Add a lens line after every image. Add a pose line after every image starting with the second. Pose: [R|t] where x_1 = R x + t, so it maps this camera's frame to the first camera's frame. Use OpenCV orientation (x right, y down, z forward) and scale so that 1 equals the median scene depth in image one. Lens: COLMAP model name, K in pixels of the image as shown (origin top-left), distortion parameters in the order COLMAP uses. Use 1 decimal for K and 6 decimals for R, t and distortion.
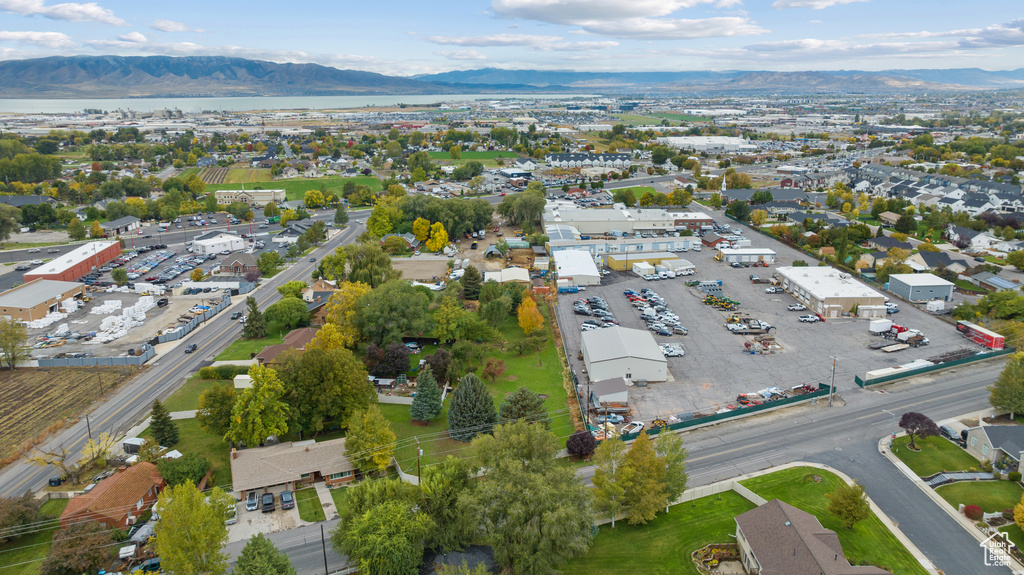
lens RADIAL K [[722.0, 0, 513.3], [0, 722.0, 285.5], [0, 0, 1]] dist [-0.038679, 0.043368]
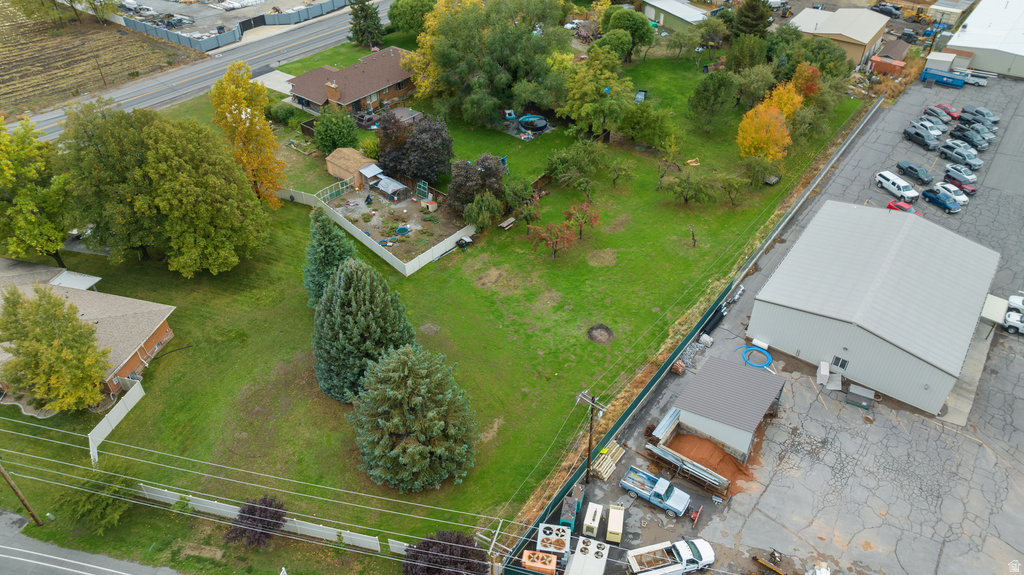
lens RADIAL K [[722.0, 0, 513.3], [0, 722.0, 285.5], [0, 0, 1]] dist [-0.038679, 0.043368]
pose [[0.799089, 0.376982, -0.468339, 0.152581], [-0.157996, 0.883285, 0.441412, -0.047416], [0.580081, -0.278732, 0.765385, 0.499725]]
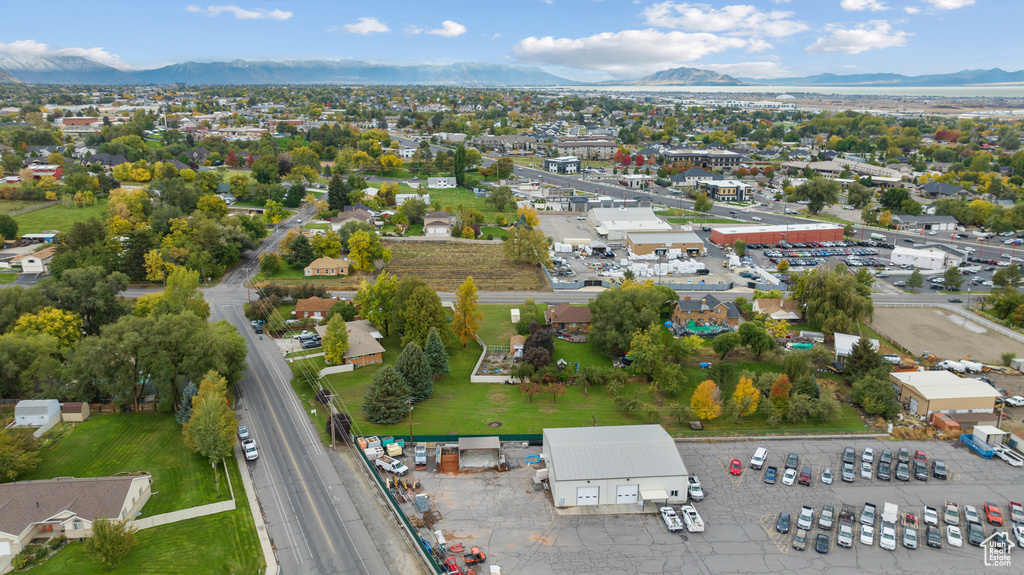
lens RADIAL K [[722.0, 0, 513.3], [0, 722.0, 285.5], [0, 0, 1]] dist [-0.038679, 0.043368]
pose [[0.065365, 0.276618, -0.958754, 0.671196], [-0.263162, 0.931573, 0.250834, -0.187917], [0.962535, 0.235912, 0.133688, 0.676052]]
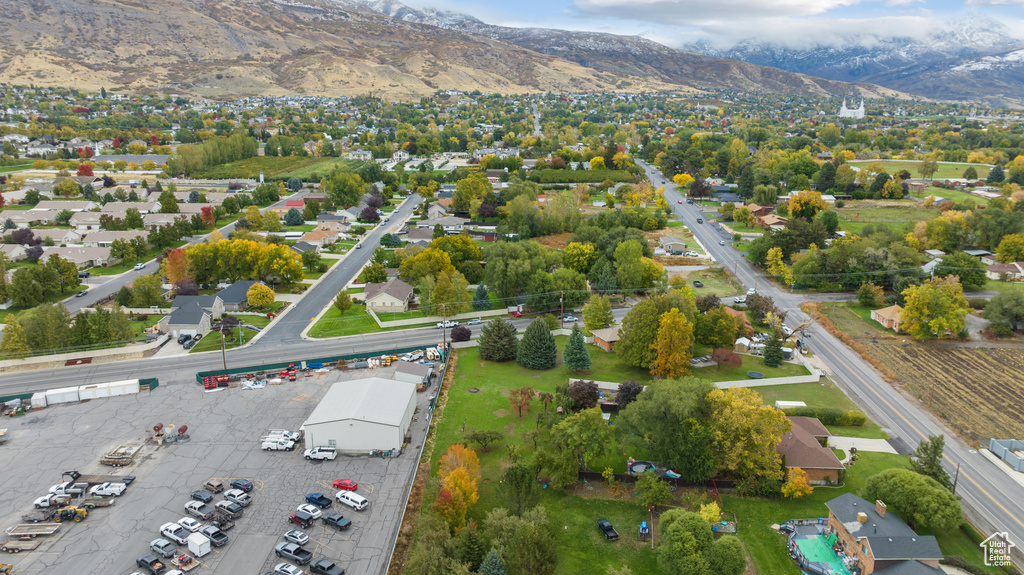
lens RADIAL K [[722.0, 0, 513.3], [0, 722.0, 285.5], [0, 0, 1]] dist [-0.038679, 0.043368]
pose [[-0.999559, -0.003927, 0.029434, -0.035822], [0.010694, 0.877100, 0.480189, -0.366954], [-0.027702, 0.480292, -0.876671, 1.432164]]
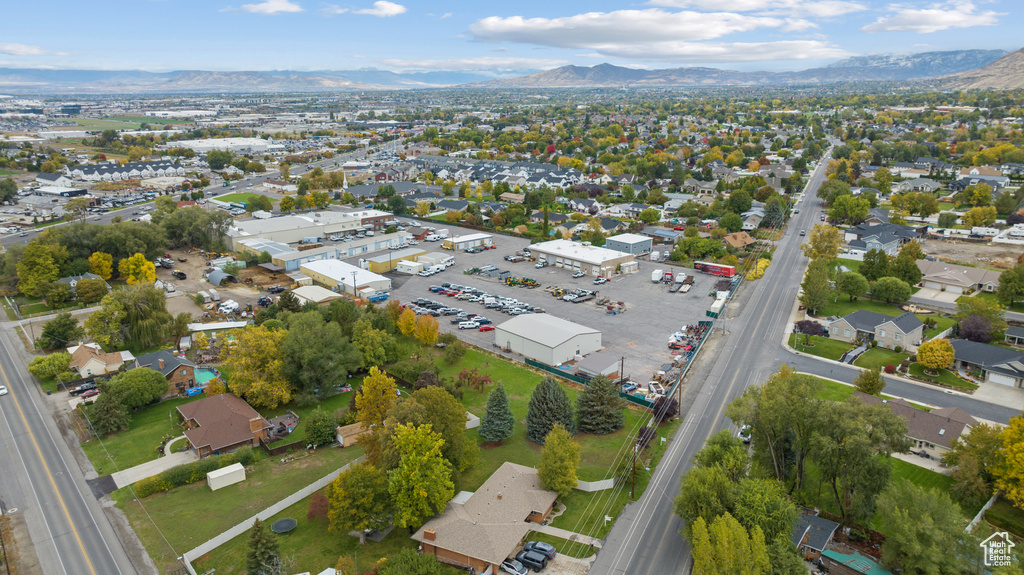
lens RADIAL K [[722.0, 0, 513.3], [0, 722.0, 285.5], [0, 0, 1]] dist [-0.038679, 0.043368]
pose [[0.750351, -0.171227, 0.638478, -0.486196], [0.171106, 0.983262, 0.062604, -0.048167], [-0.638510, 0.062272, 0.767090, 0.182754]]
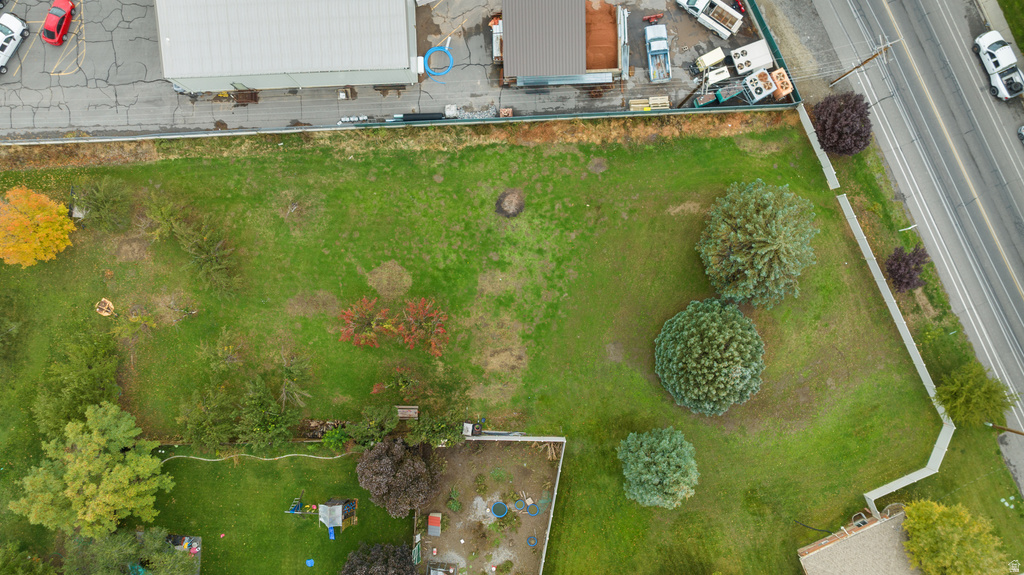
lens RADIAL K [[722.0, 0, 513.3], [0, 722.0, 285.5], [0, 0, 1]] dist [-0.038679, 0.043368]
pose [[-0.024732, -0.999692, 0.001816, -0.006412], [0.267030, -0.004856, 0.963676, -0.197376], [-0.963371, 0.024318, 0.267068, 0.696442]]
